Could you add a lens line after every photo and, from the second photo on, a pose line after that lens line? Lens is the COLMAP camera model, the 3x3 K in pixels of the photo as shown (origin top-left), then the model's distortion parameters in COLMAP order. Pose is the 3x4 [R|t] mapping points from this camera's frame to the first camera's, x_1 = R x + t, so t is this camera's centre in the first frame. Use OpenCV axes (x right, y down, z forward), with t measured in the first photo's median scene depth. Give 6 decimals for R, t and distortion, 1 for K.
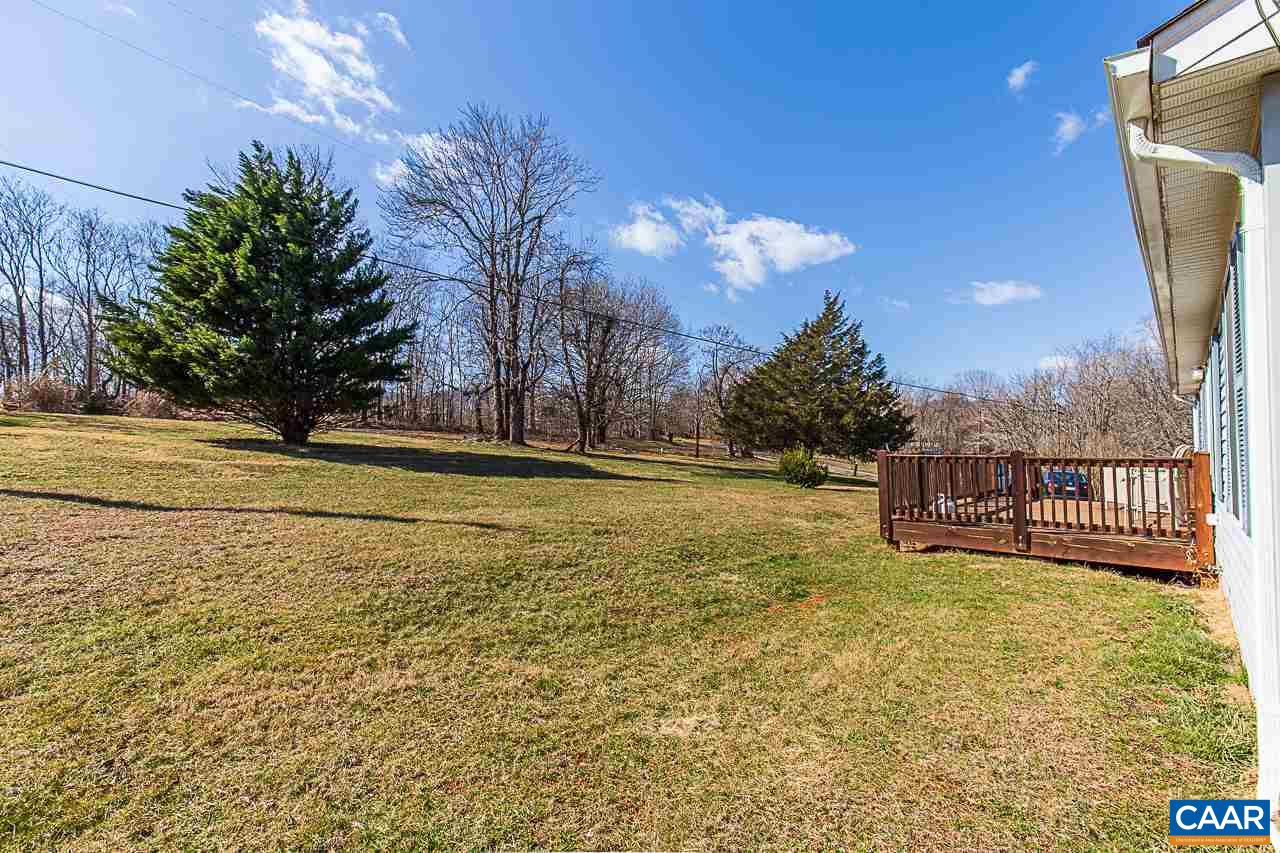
lens RADIAL K [[602.6, 0, 638.2], [0, 602.6, 429.5], [0, 0, 1]] dist [0.002049, 0.000080]
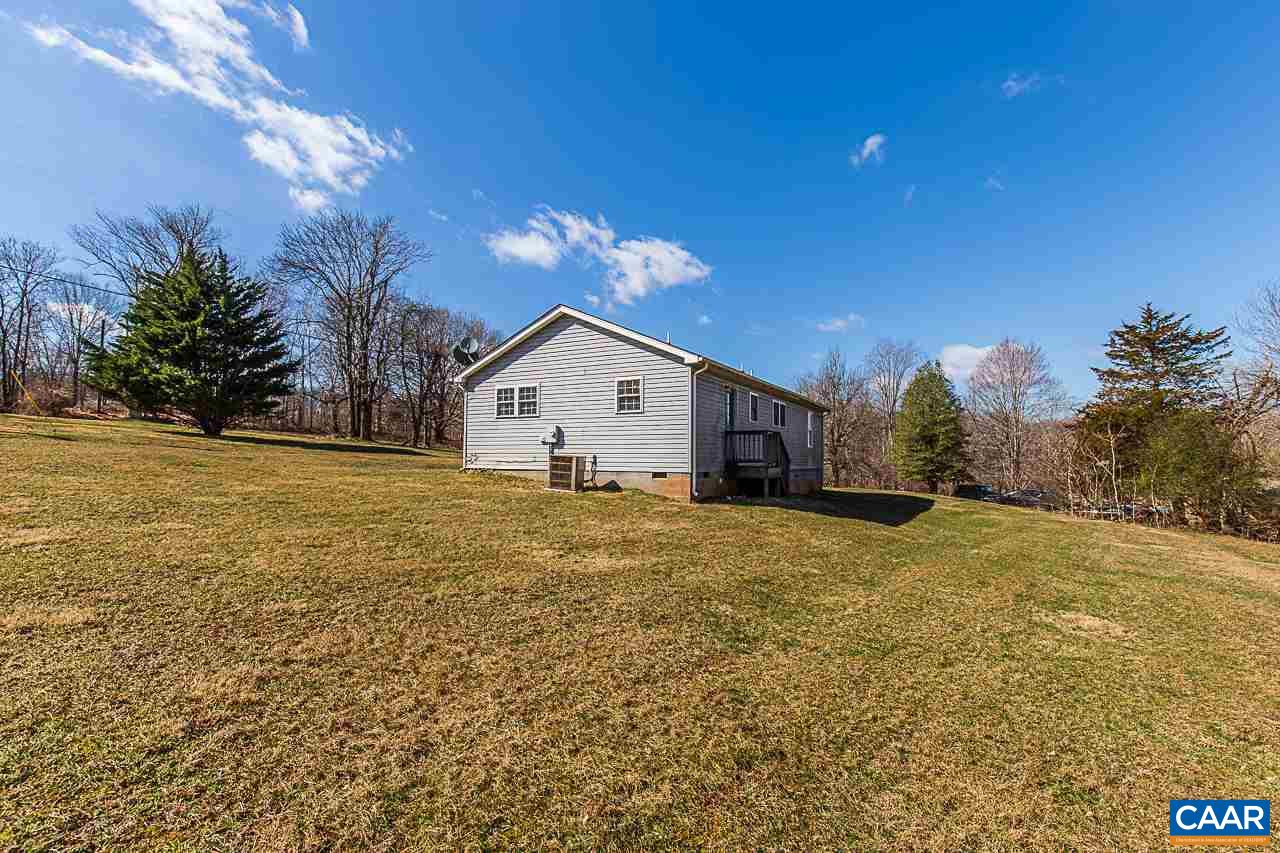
lens RADIAL K [[602.6, 0, 644.0], [0, 602.6, 432.4], [0, 0, 1]] dist [0.002049, 0.000080]
pose [[0.971659, 0.013529, 0.236001, 0.098484], [-0.011905, 0.999895, -0.008305, 0.010871], [-0.236088, 0.005260, 0.971717, -0.528217]]
